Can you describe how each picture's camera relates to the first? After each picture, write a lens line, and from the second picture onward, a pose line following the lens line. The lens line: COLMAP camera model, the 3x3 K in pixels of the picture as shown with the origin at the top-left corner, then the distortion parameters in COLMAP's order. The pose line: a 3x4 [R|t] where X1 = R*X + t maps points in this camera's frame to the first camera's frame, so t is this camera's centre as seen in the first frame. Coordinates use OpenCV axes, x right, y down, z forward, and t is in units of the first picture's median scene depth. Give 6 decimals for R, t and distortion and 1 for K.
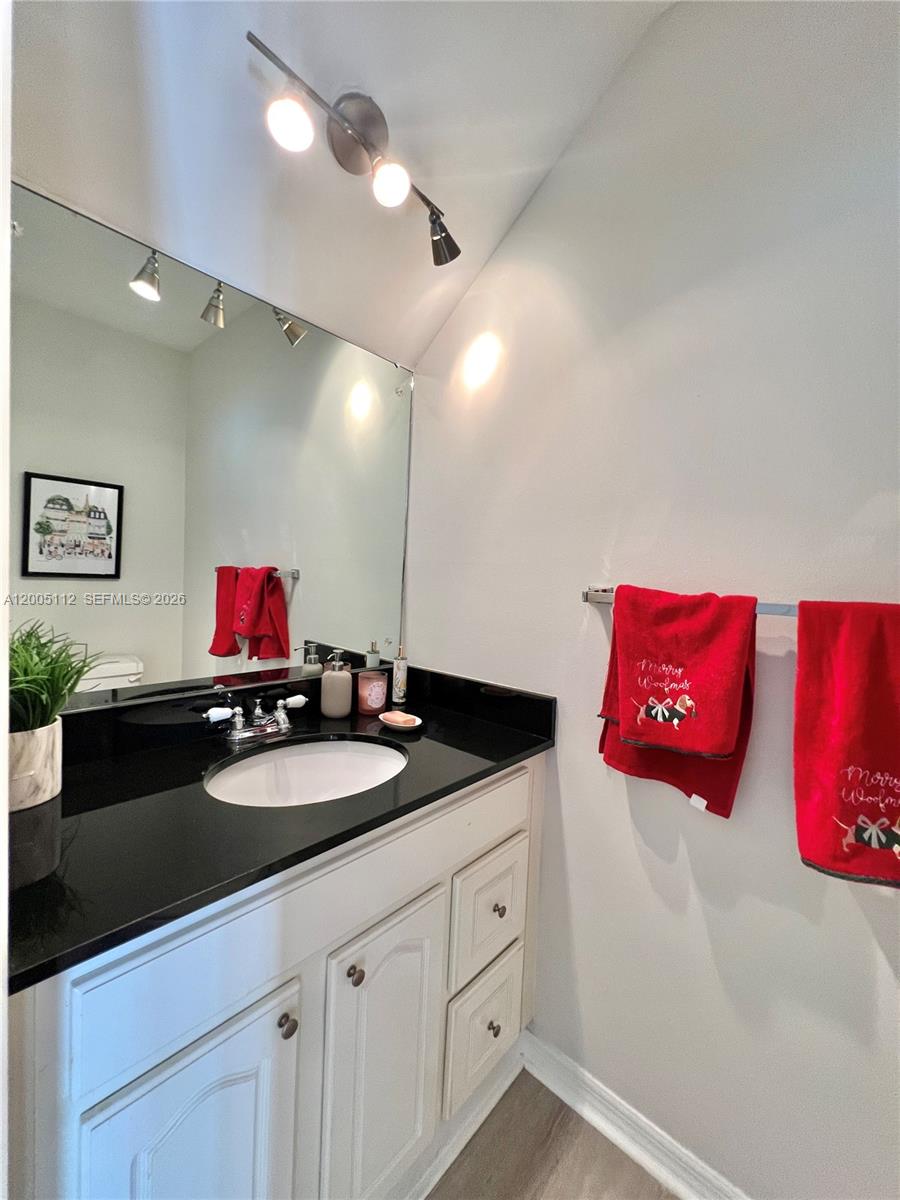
lens RADIAL K [[482.1, 0, 449.2], [0, 482.1, 593.8], [0, 0, 1]] dist [-0.004650, 0.000736]
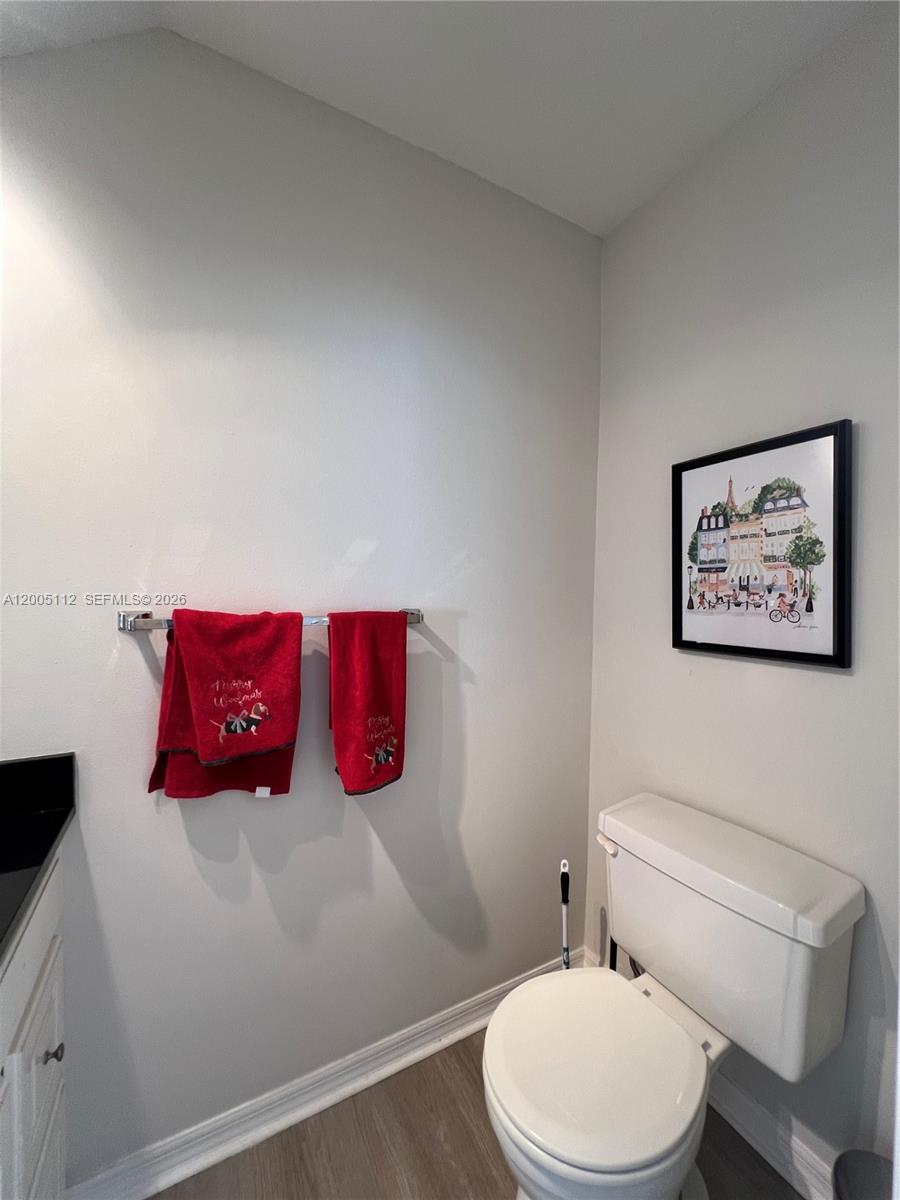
lens RADIAL K [[482.1, 0, 447.8], [0, 482.1, 599.3], [0, 0, 1]] dist [-0.004650, 0.000736]
pose [[0.335609, -0.056444, 0.940309, -0.408723], [0.041930, 0.998109, 0.044949, -0.065618], [-0.941068, 0.024342, 0.337341, 0.182435]]
